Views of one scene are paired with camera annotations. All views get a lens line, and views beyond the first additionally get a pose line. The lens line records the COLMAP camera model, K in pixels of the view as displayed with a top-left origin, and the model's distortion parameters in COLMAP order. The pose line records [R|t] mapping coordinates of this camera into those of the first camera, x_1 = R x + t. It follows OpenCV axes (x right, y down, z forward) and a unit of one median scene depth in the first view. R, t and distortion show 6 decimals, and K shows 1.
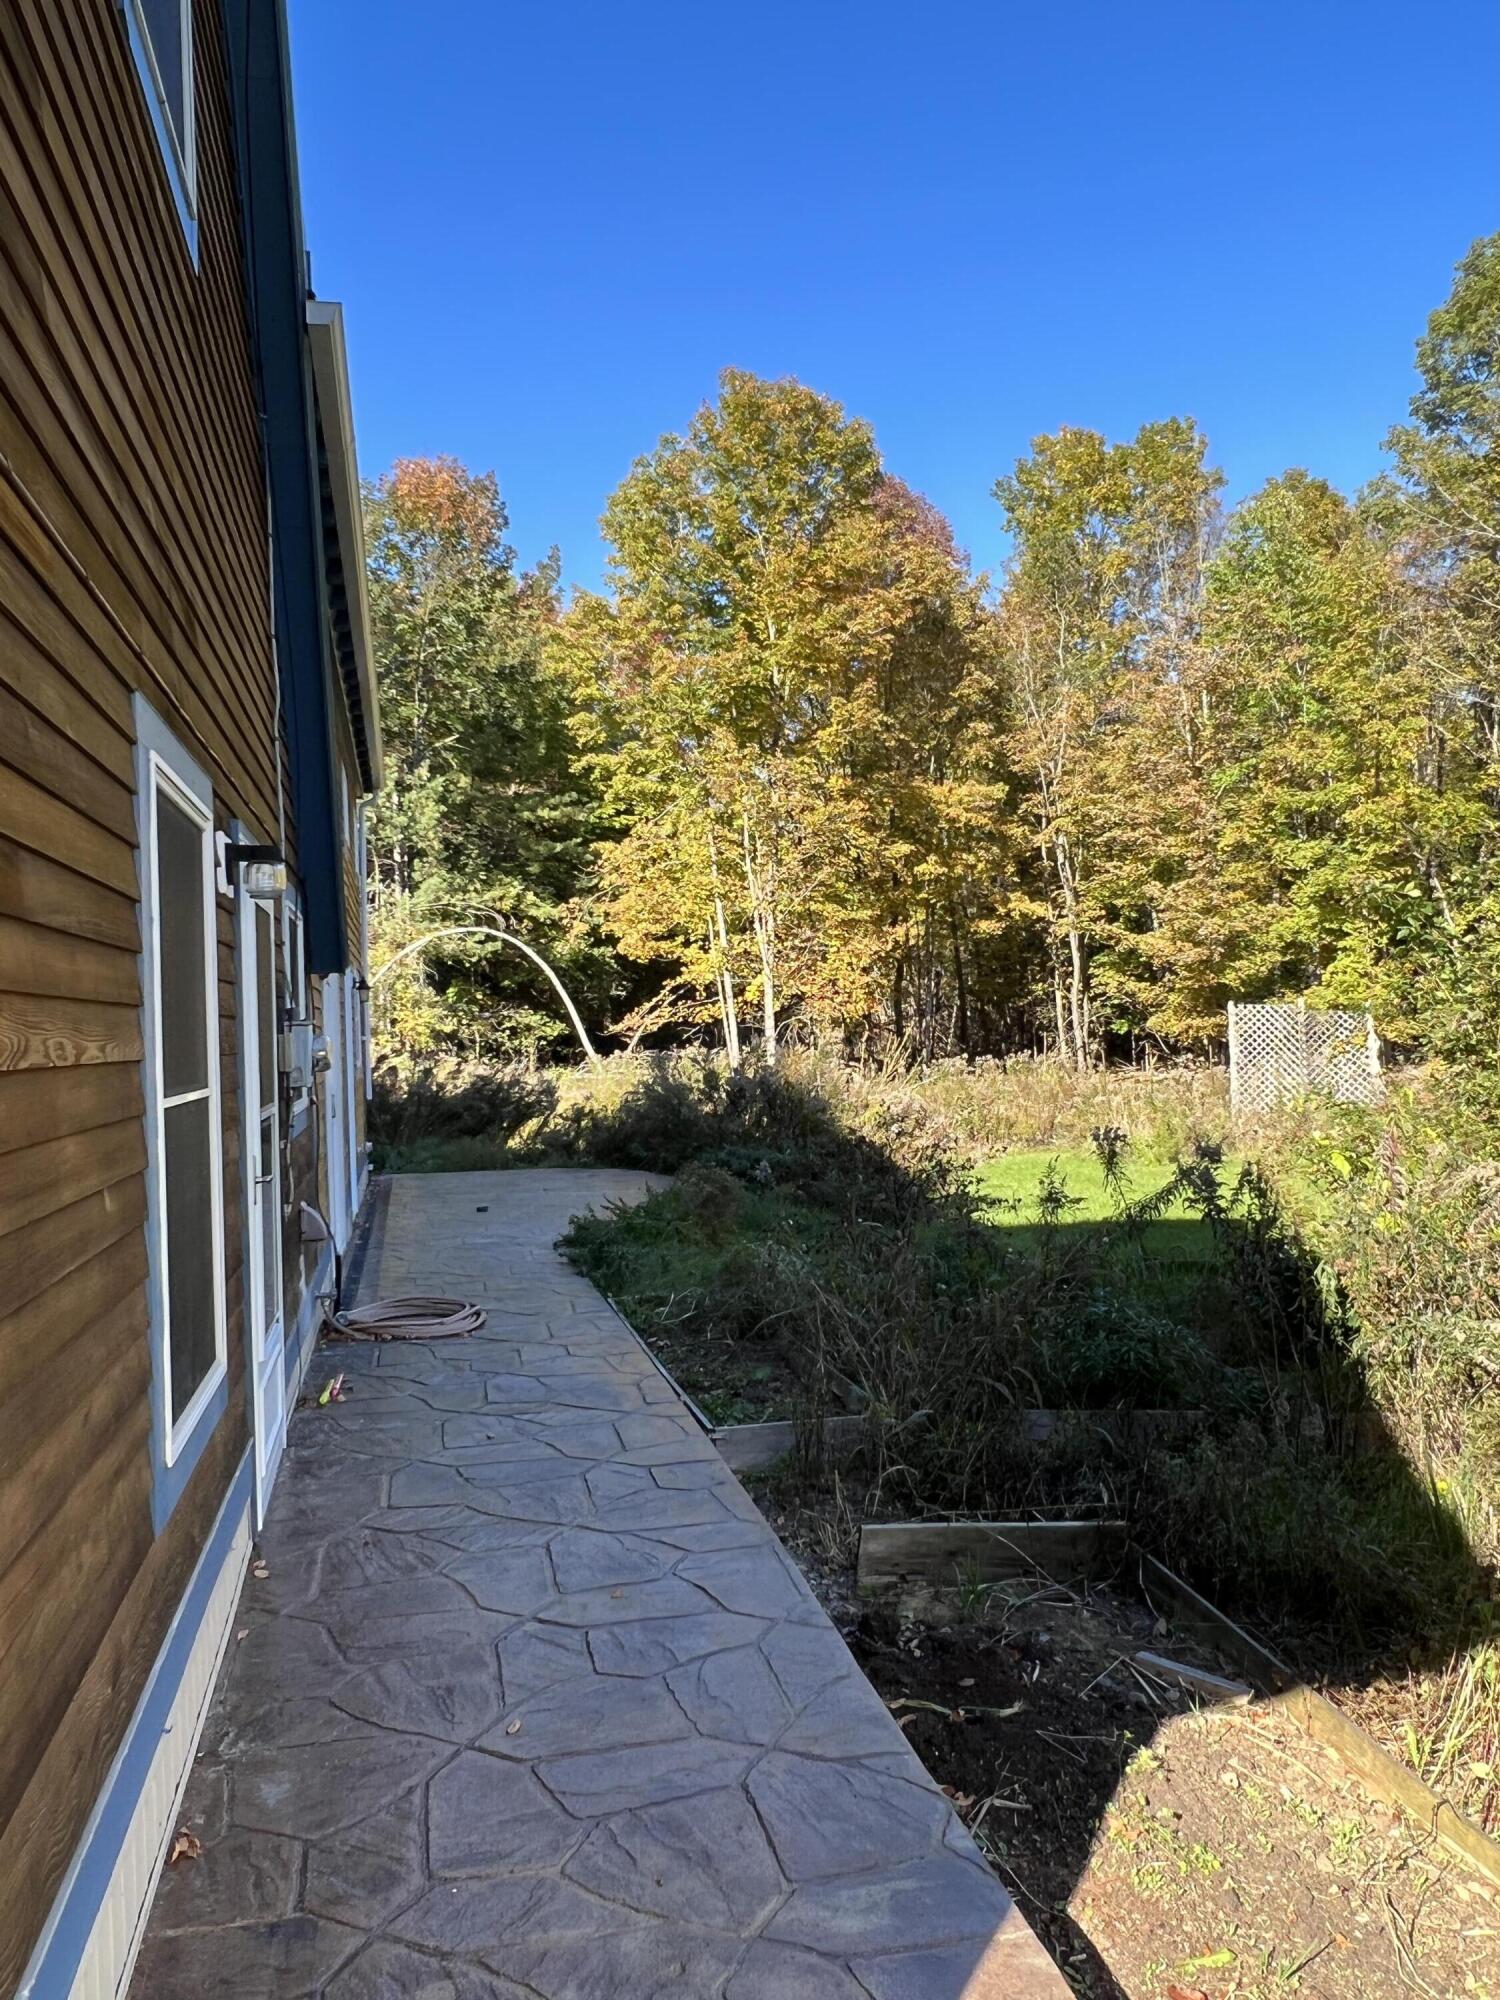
lens RADIAL K [[1519.0, 0, 749.8], [0, 1519.0, 999.1], [0, 0, 1]] dist [0.000138, -0.003238]
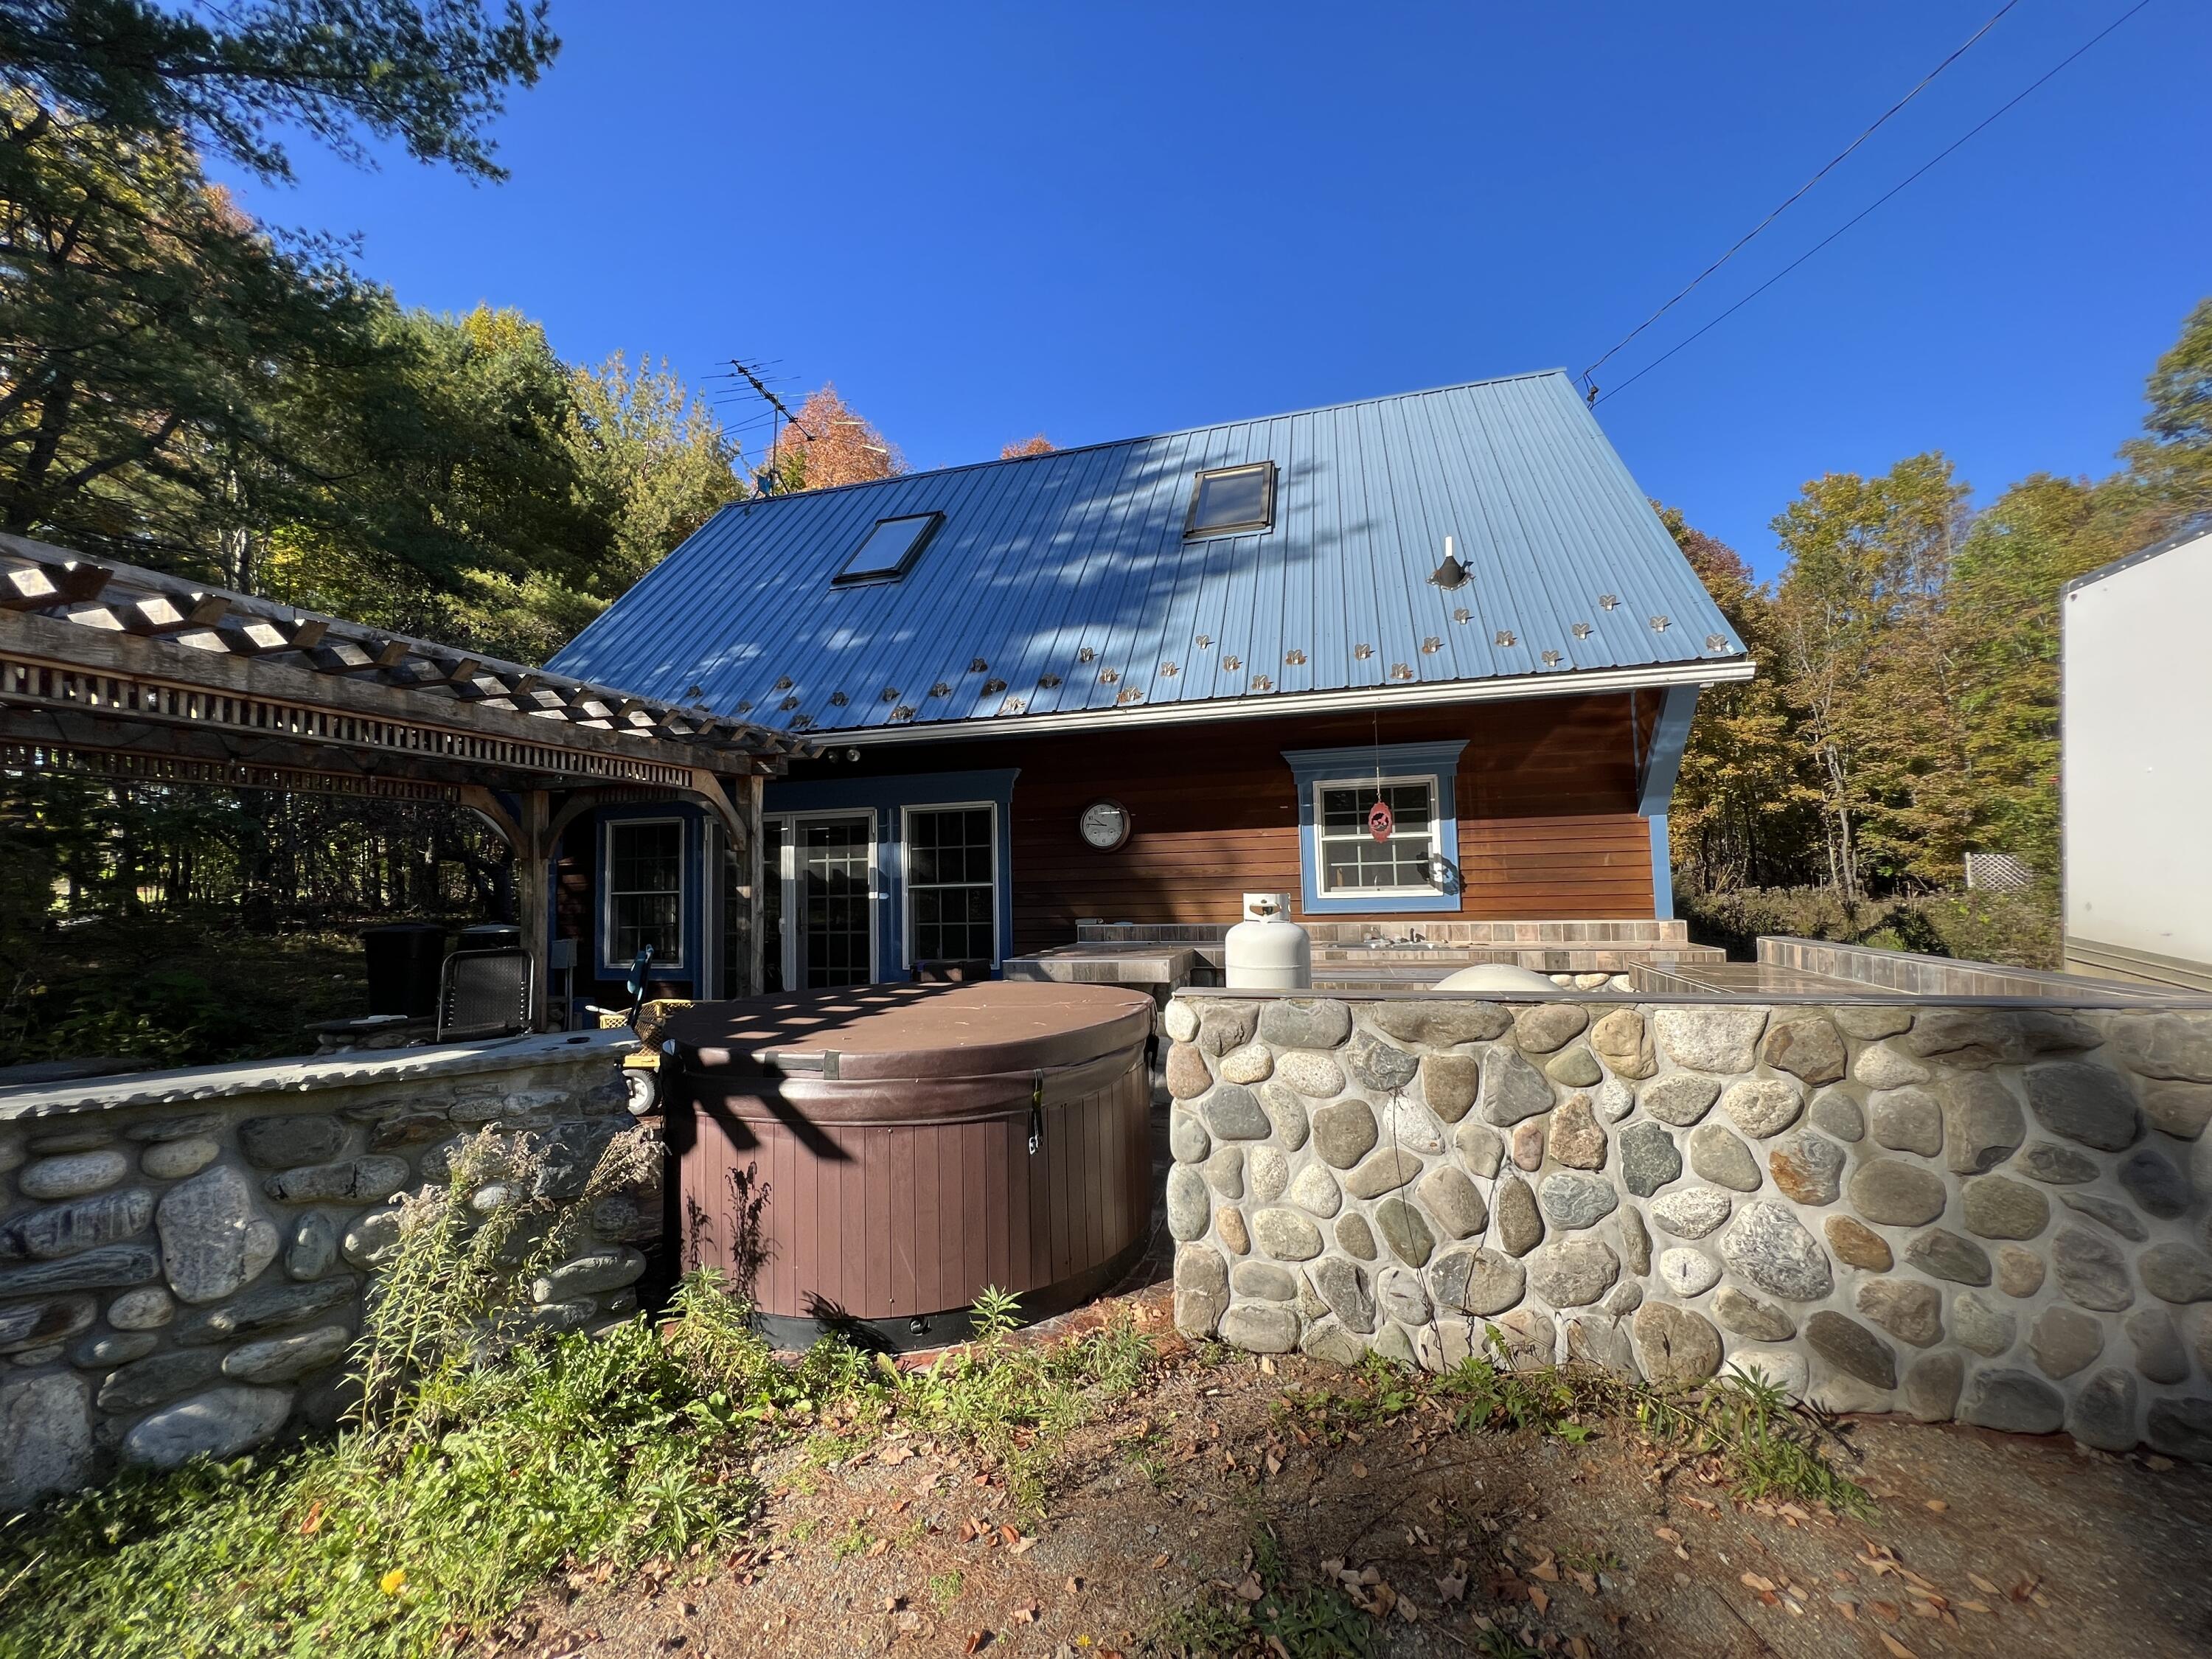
lens RADIAL K [[888.1, 0, 1108.6], [0, 888.1, 832.0], [0, 0, 1]] dist [0.001762, 0.000796]
pose [[0.885377, -0.014798, -0.464638, -0.026351], [0.002259, 0.999618, -0.027532, 0.002504], [0.464868, 0.023327, 0.885072, -0.140804]]
